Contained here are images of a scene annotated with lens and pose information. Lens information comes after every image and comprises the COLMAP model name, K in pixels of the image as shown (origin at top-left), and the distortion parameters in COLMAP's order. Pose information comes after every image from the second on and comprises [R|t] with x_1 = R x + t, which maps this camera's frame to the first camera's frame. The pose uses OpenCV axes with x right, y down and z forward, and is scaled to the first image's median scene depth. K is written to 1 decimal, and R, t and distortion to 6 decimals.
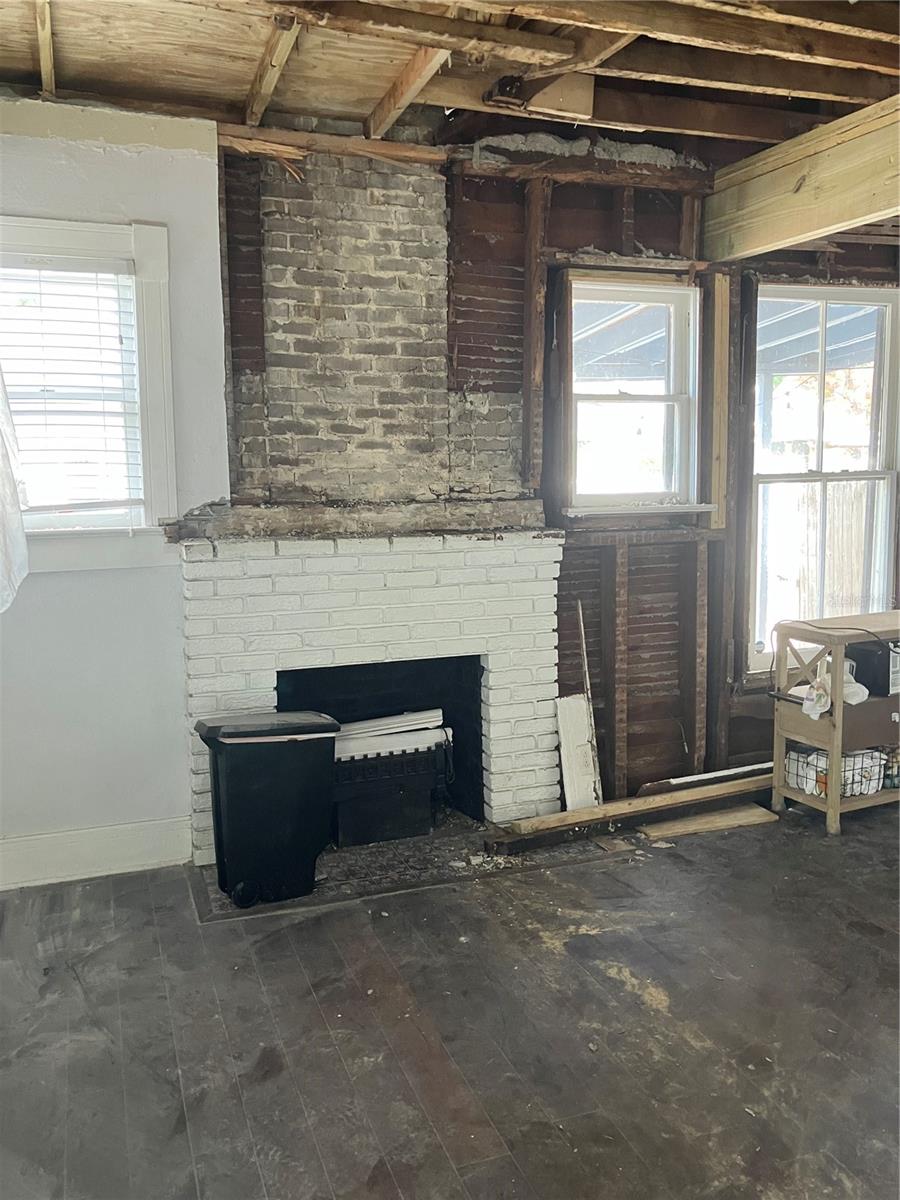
lens RADIAL K [[975.0, 0, 452.6], [0, 975.0, 592.9], [0, 0, 1]] dist [0.014325, -0.016874]
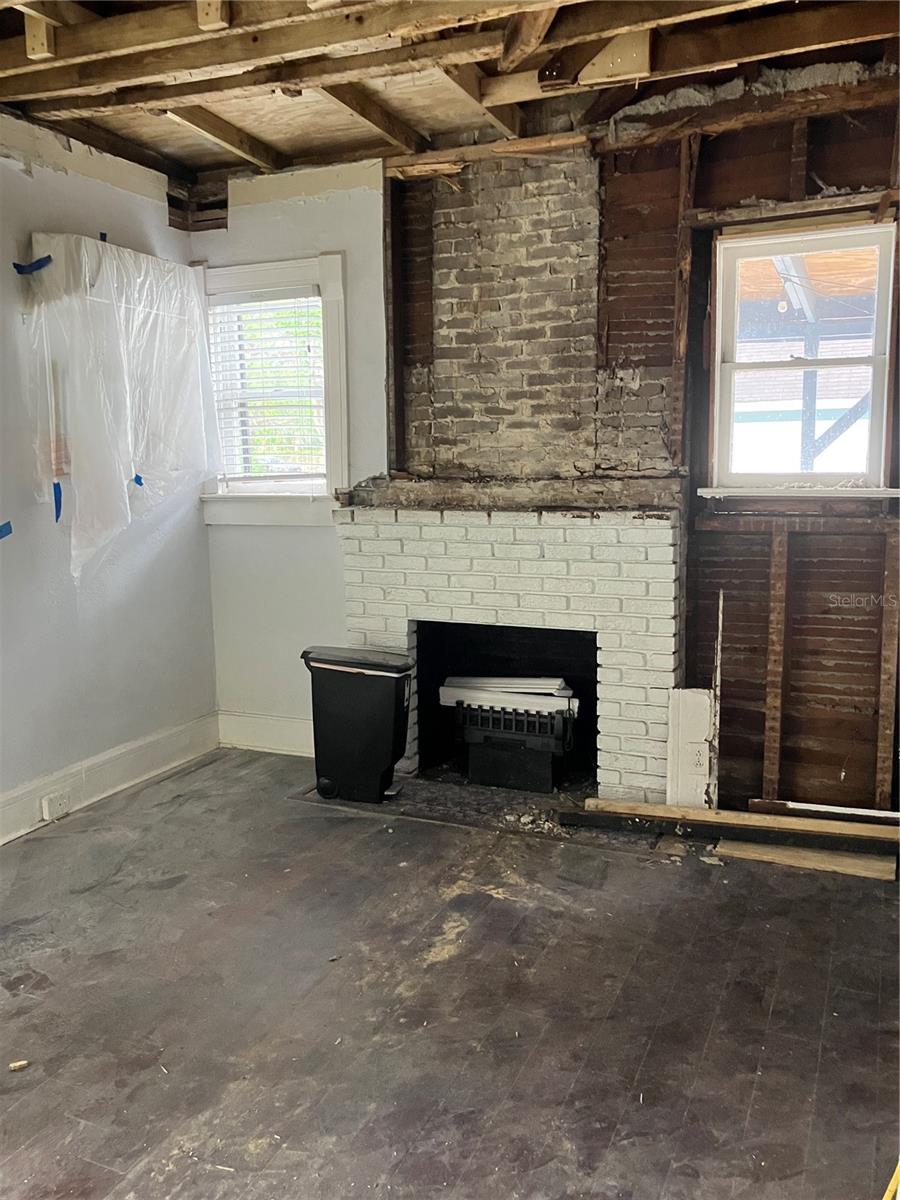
lens RADIAL K [[975.0, 0, 444.1], [0, 975.0, 603.3], [0, 0, 1]] dist [0.014325, -0.016874]
pose [[0.720991, 0.108639, -0.684375, 0.627807], [-0.077633, 0.994080, 0.076015, -0.031658], [0.688581, -0.001676, 0.725157, 0.161522]]
